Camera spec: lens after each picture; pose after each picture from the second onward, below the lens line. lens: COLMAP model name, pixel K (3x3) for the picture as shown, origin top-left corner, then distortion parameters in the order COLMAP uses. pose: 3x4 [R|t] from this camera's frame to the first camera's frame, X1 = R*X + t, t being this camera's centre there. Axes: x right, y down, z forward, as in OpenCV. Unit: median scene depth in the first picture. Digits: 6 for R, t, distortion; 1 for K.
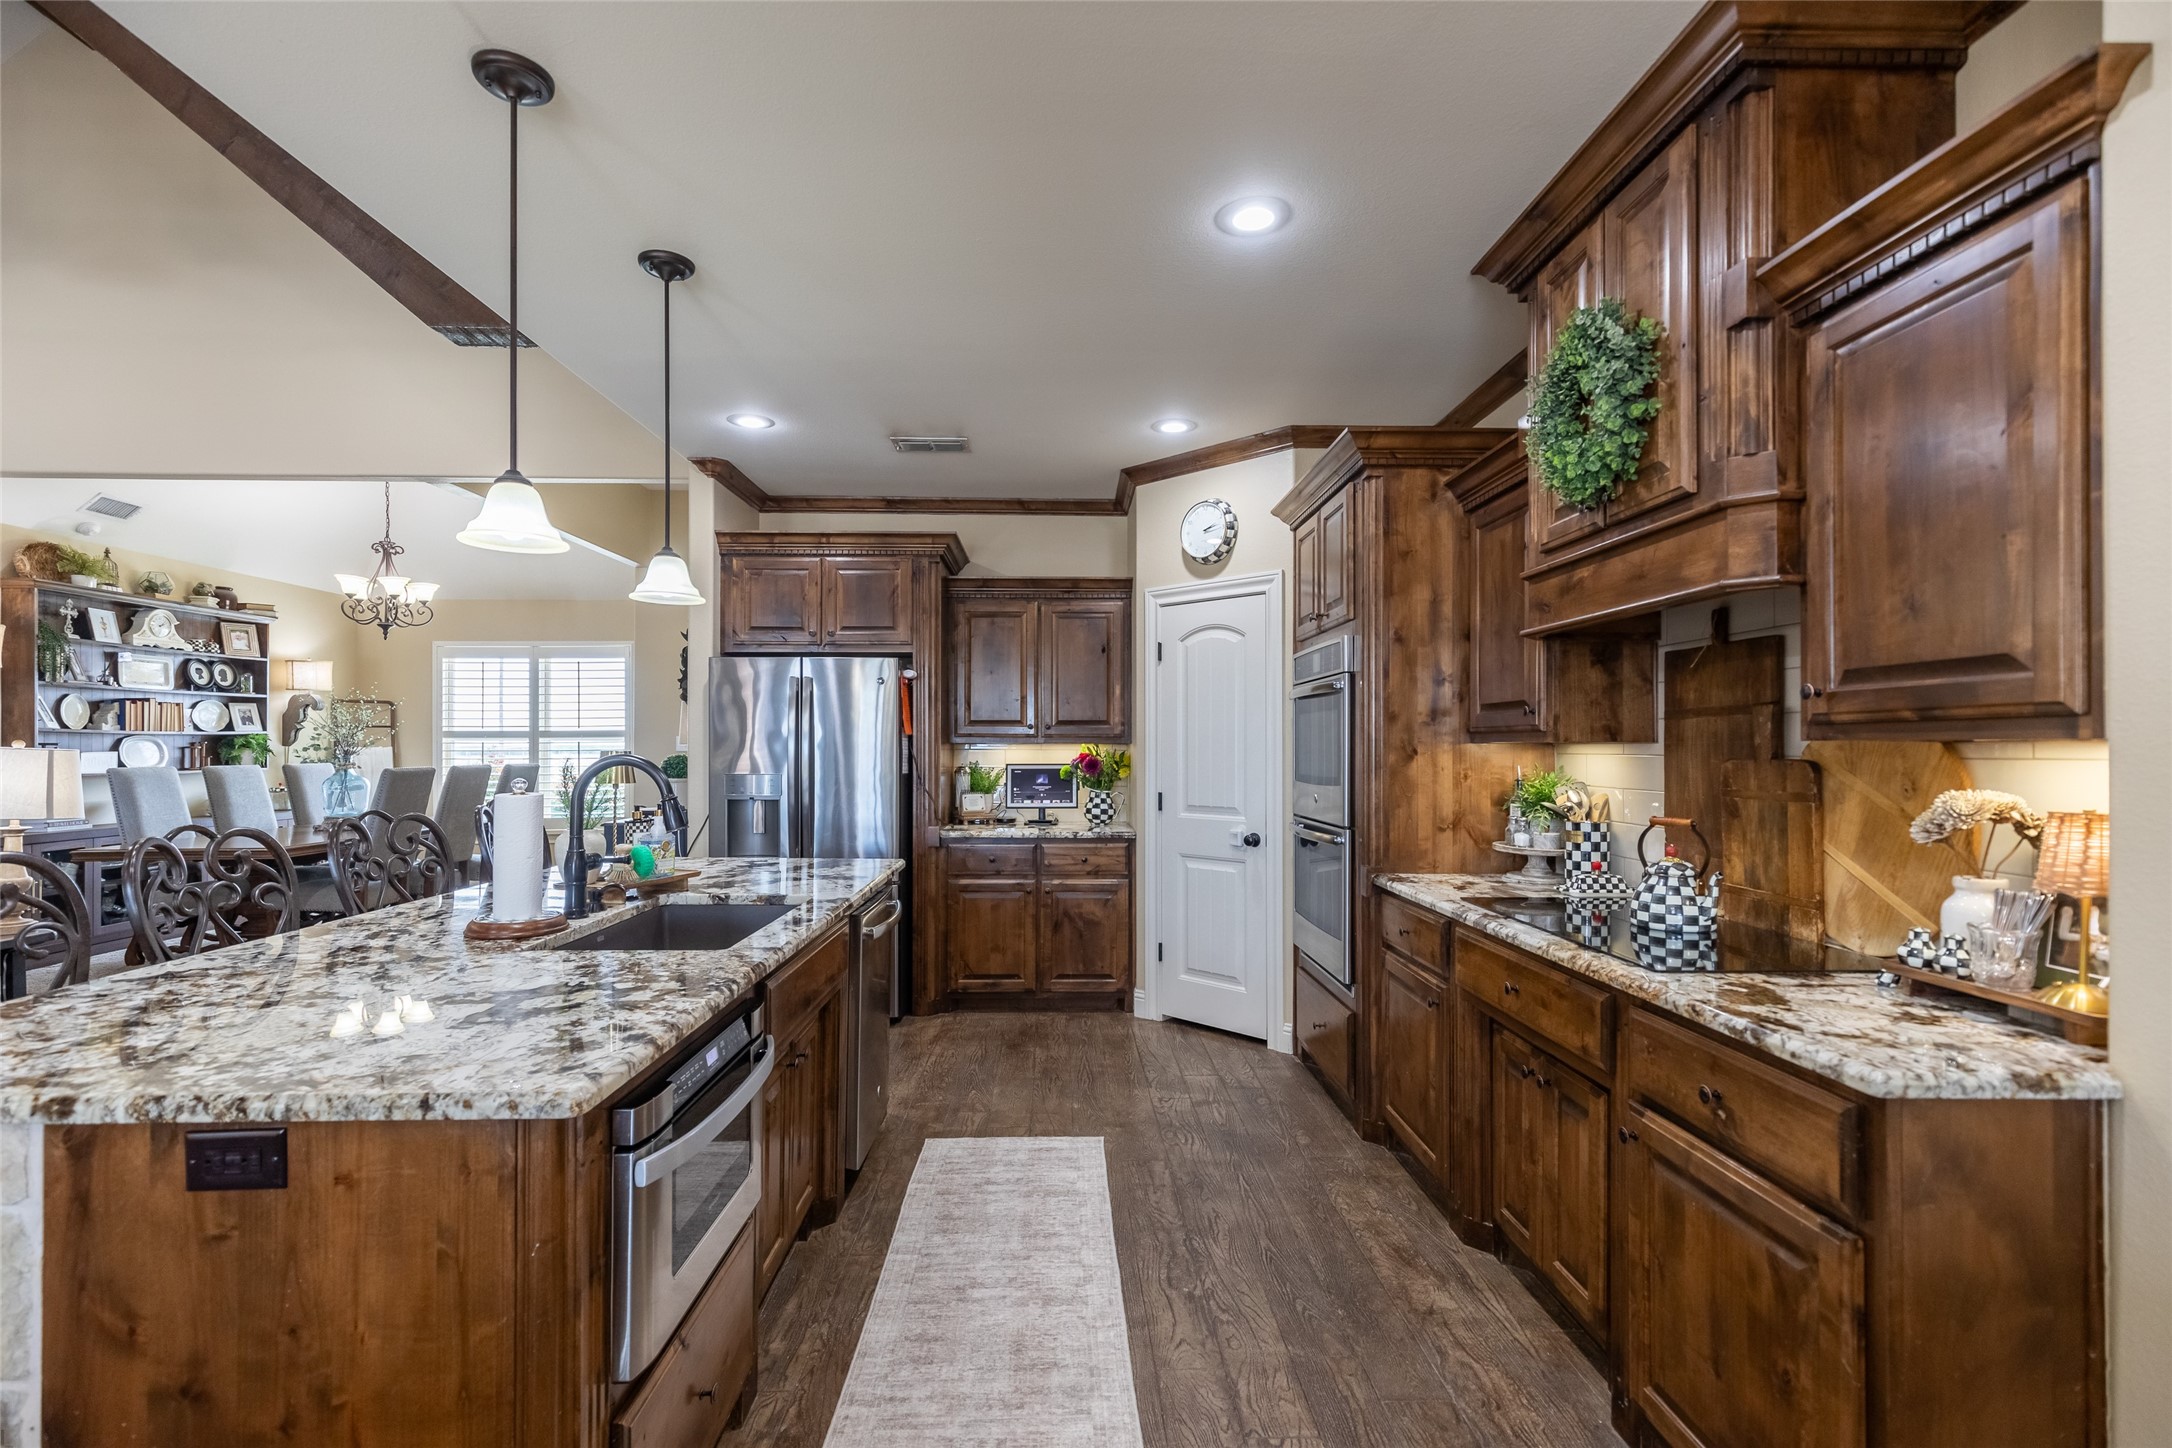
lens RADIAL K [[965.0, 0, 1088.6], [0, 965.0, 736.5], [0, 0, 1]] dist [0.008423, -0.000955]
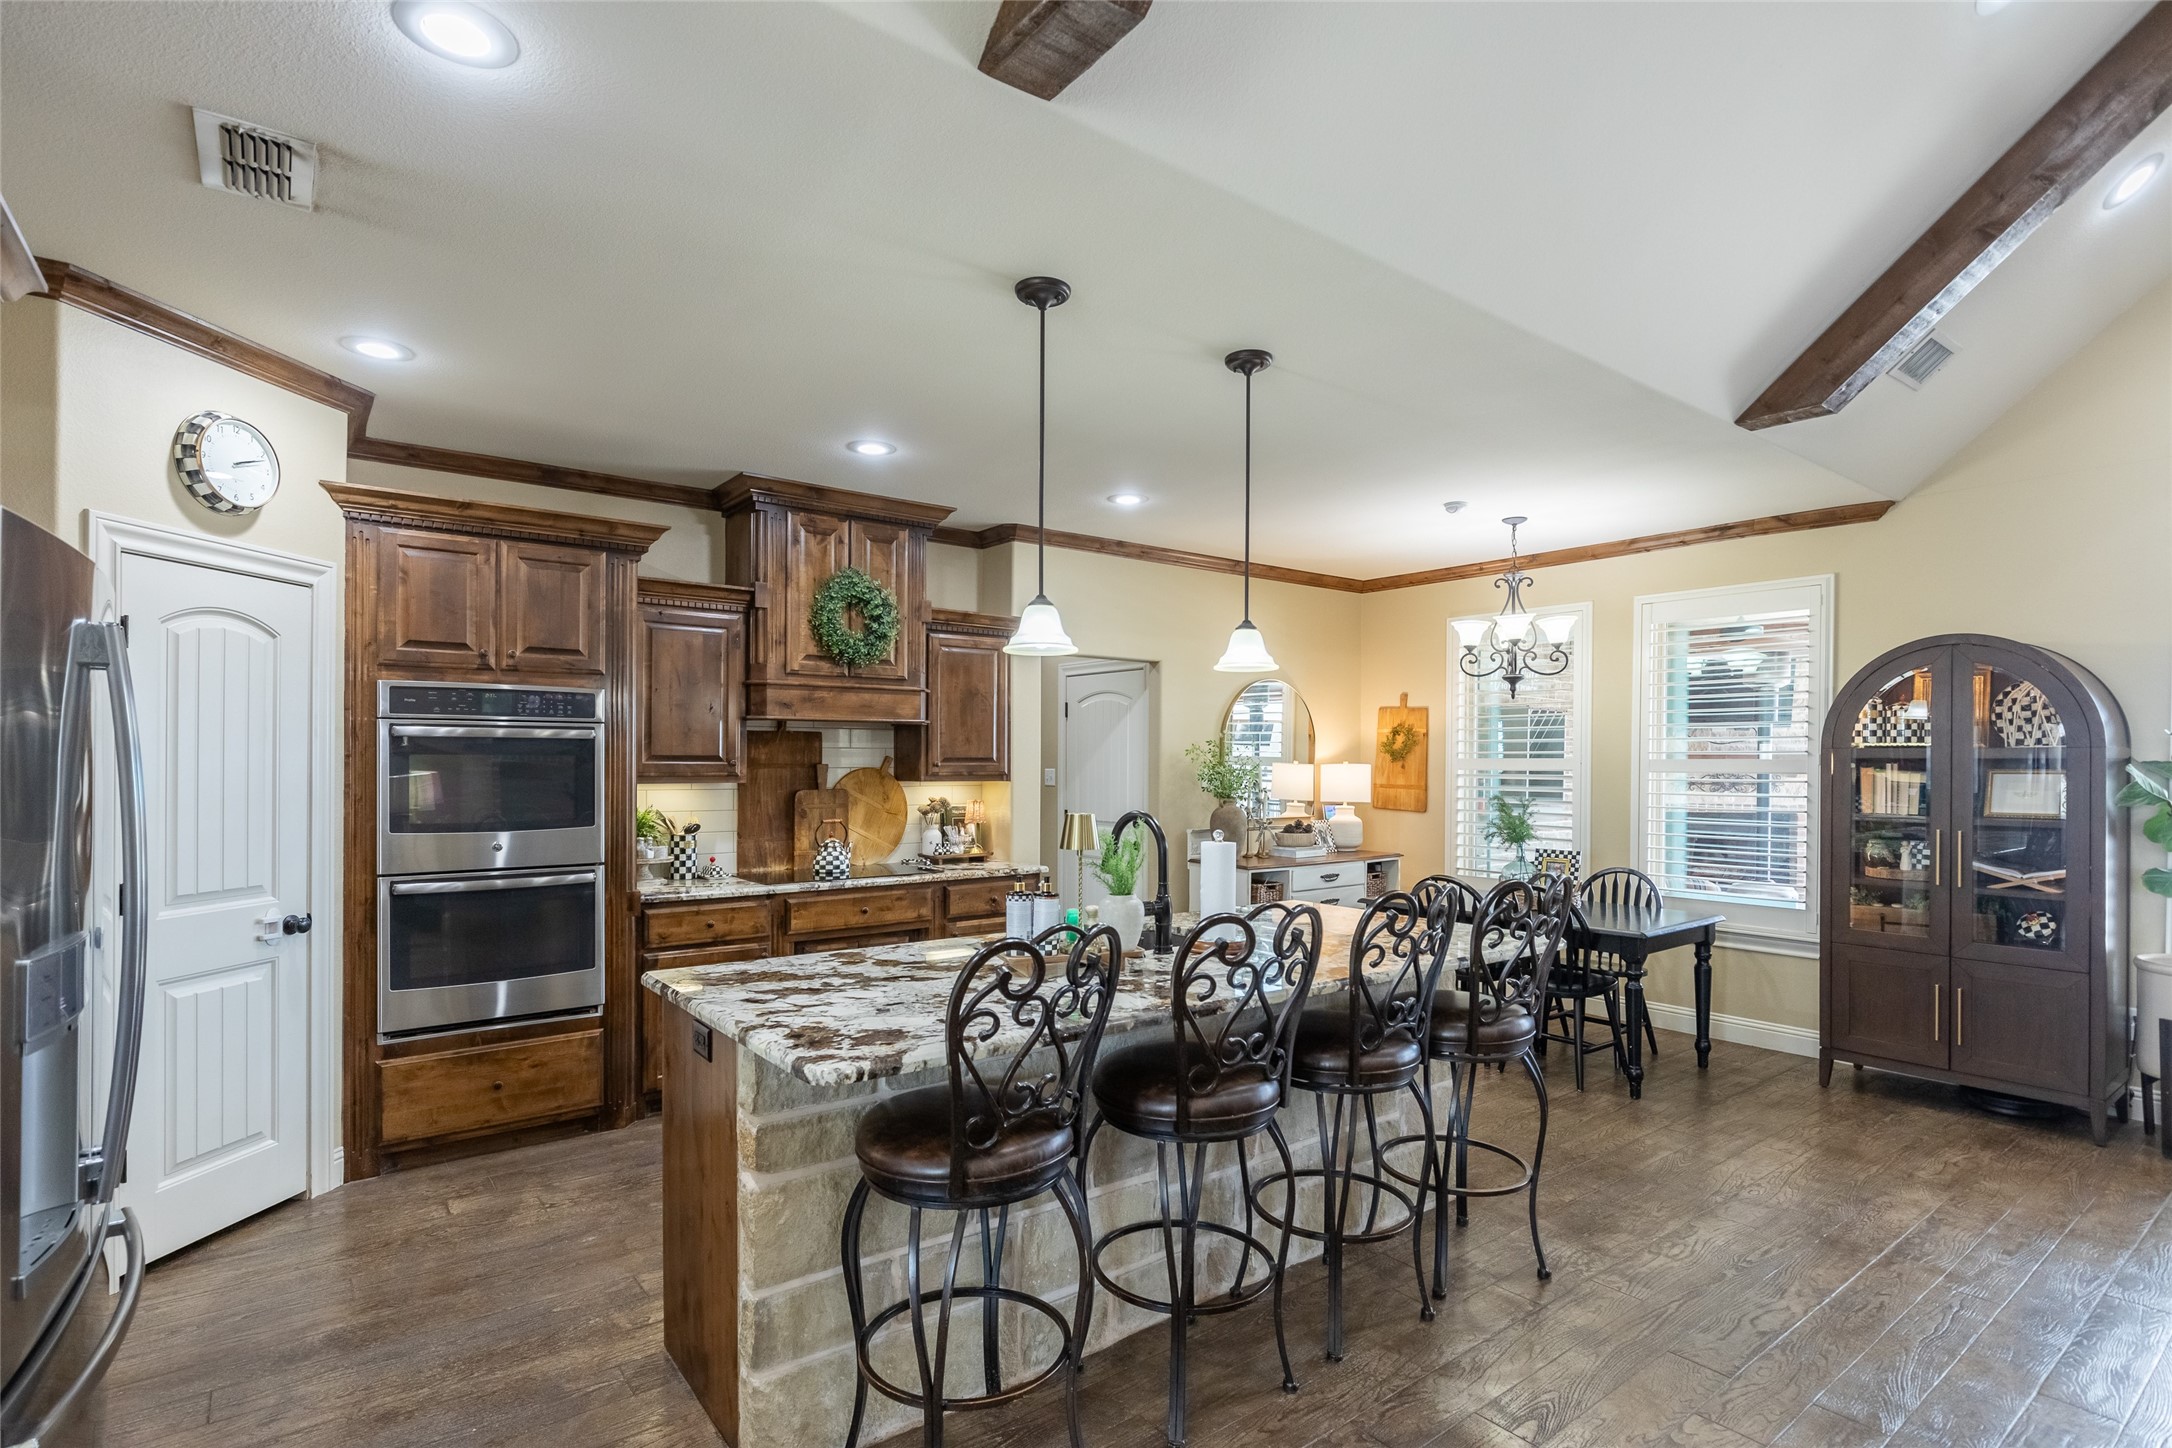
lens RADIAL K [[1062.0, 0, 1087.5], [0, 1062.0, 765.1], [0, 0, 1]] dist [-0.002456, 0.000266]
pose [[-0.578657, -0.007440, 0.815537, -0.795904], [-0.013250, 0.999912, -0.000280, -0.019025], [-0.815463, -0.010968, -0.578705, 0.951657]]
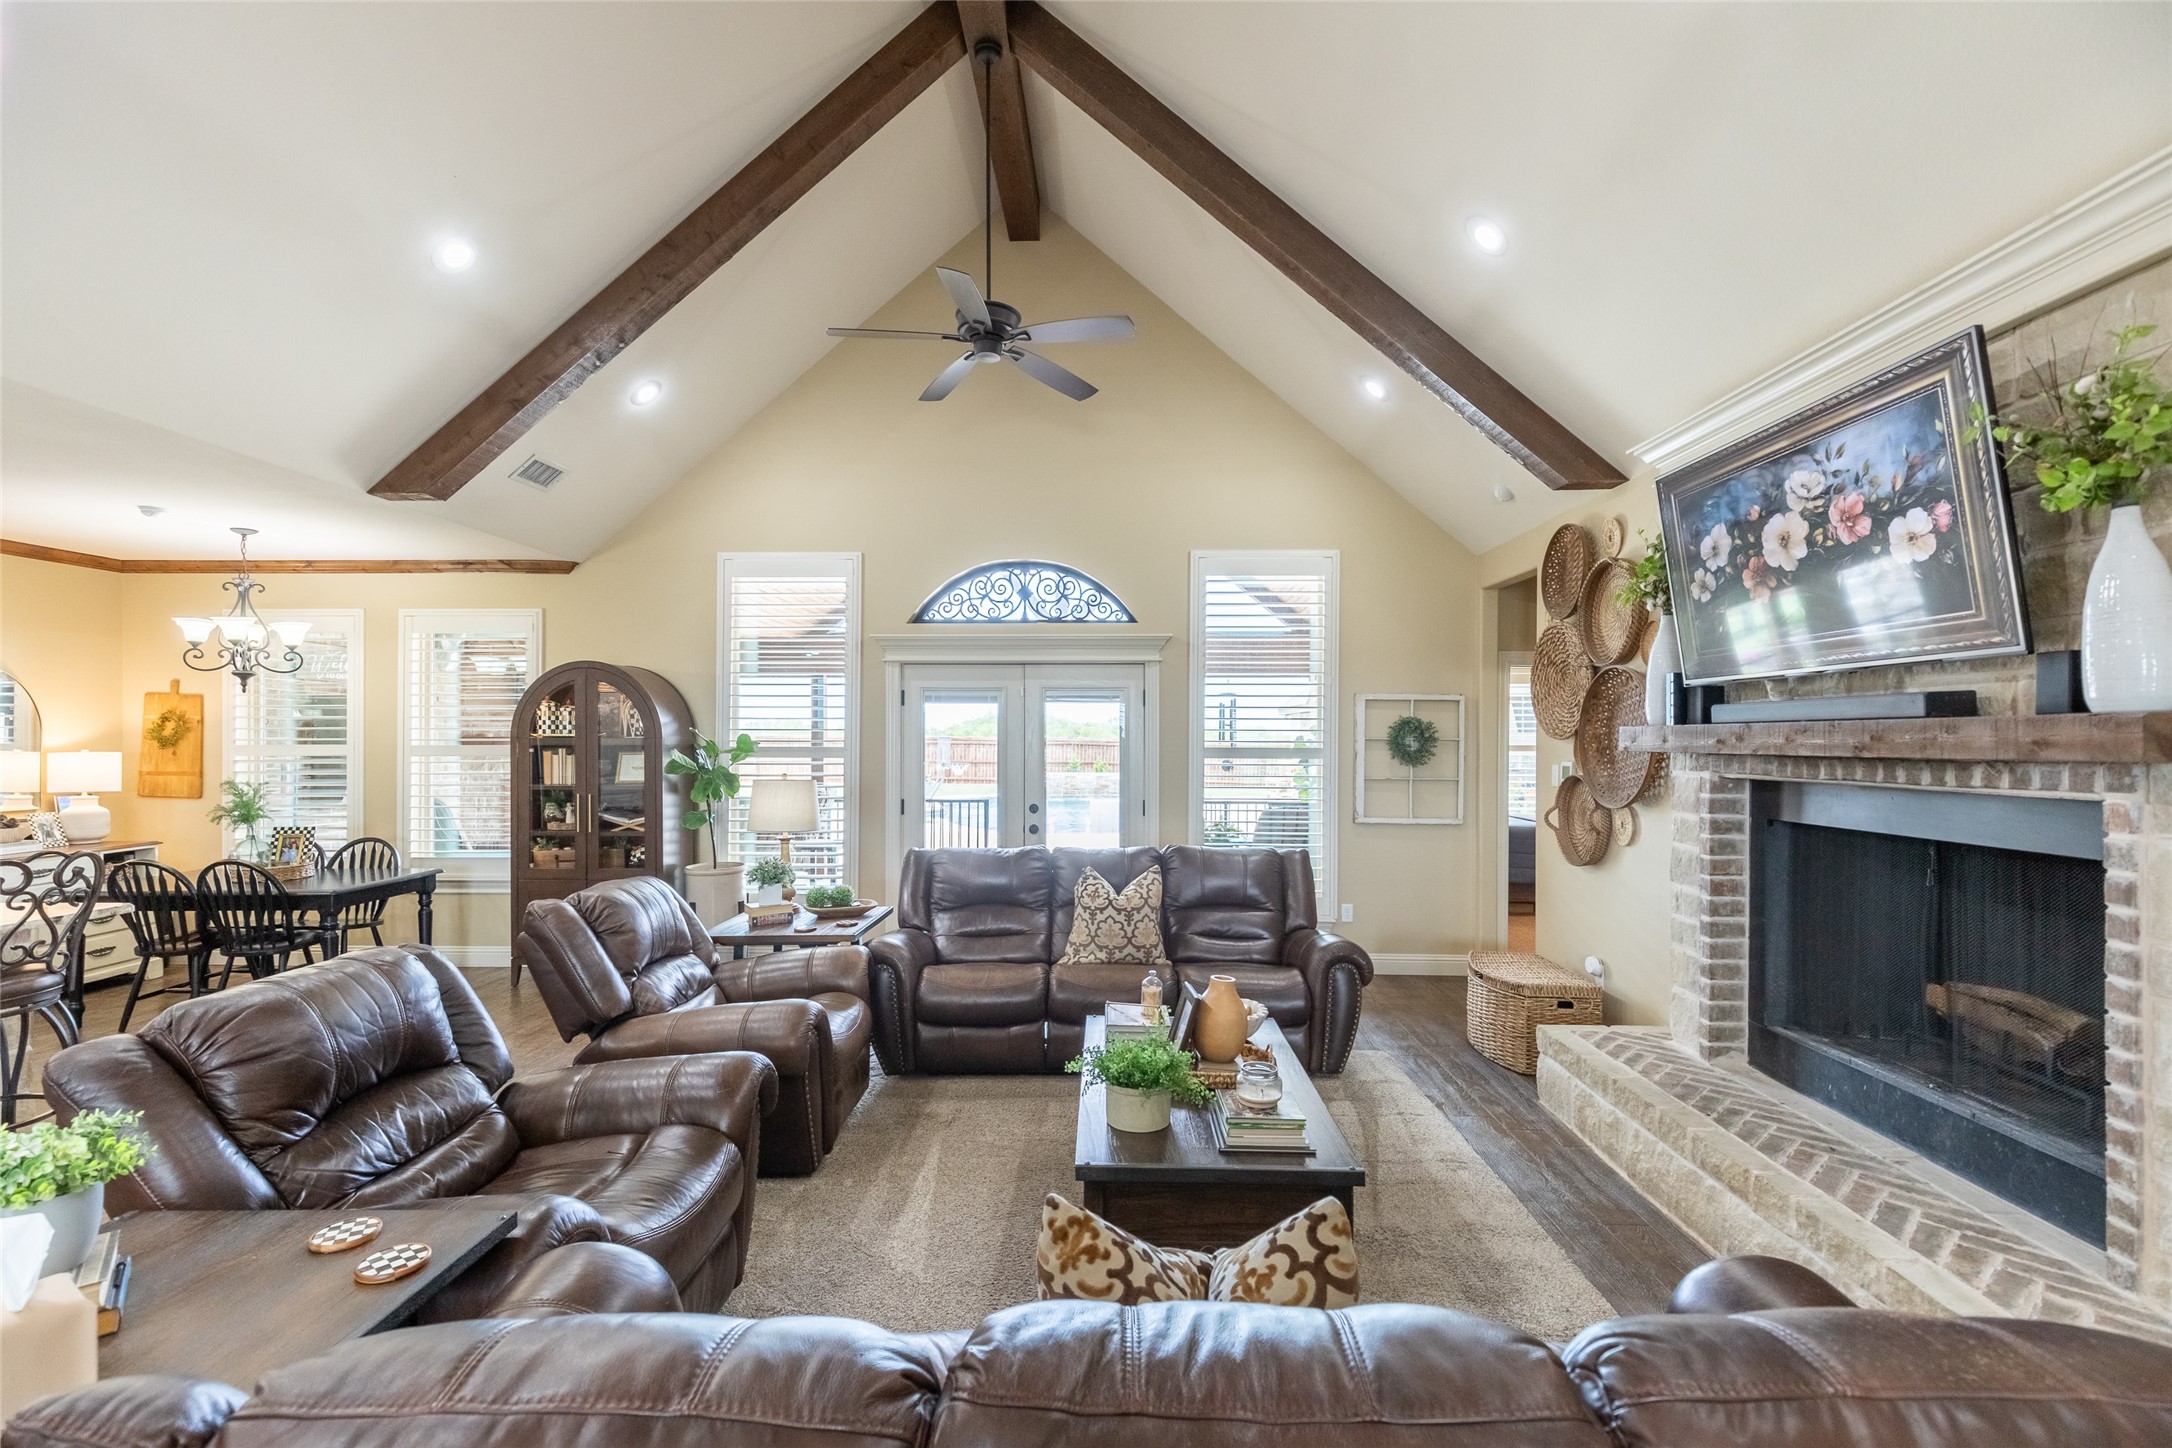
lens RADIAL K [[976.7, 0, 1090.4], [0, 976.7, 740.9], [0, 0, 1]] dist [0.010440, -0.001463]
pose [[-0.997813, -0.000987, 0.066096, -1.234534], [-0.001416, 0.999978, -0.006447, -0.034598], [-0.066089, -0.006526, -0.997792, 1.018528]]
